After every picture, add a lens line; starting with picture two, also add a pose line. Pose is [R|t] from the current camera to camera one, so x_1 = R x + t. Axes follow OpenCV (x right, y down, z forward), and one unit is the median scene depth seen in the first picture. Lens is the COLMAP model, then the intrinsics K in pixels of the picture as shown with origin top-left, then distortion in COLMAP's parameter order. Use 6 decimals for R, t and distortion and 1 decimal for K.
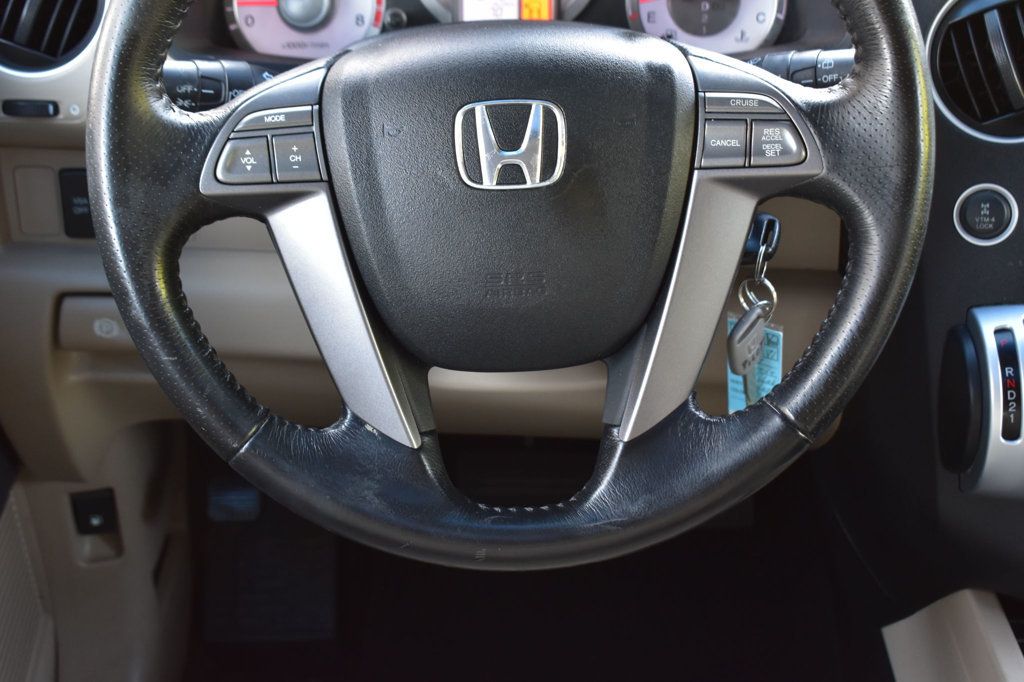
lens RADIAL K [[1635.8, 0, 512.0], [0, 1635.8, 341.0], [0, 0, 1]] dist [0.043817, 0.063135]
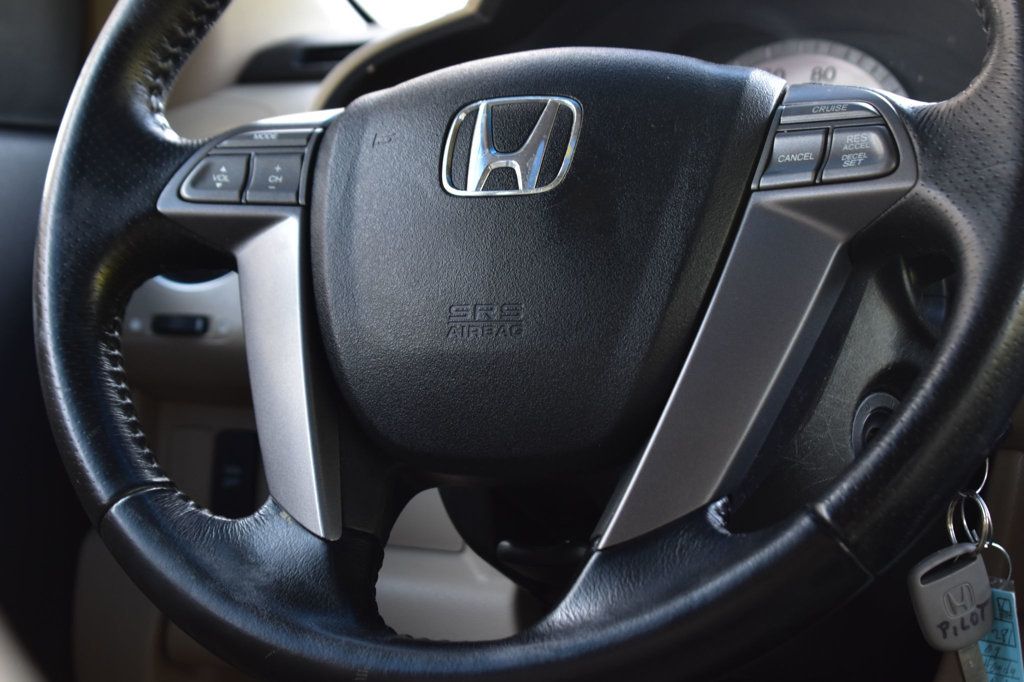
lens RADIAL K [[2327.6, 0, 512.0], [0, 2327.6, 341.0], [0, 0, 1]] dist [0.116280, 0.564621]
pose [[0.899472, 0.017523, -0.436627, 0.468619], [-0.222448, 0.878400, -0.423001, 0.412445], [0.376121, 0.477604, 0.793994, 0.180012]]
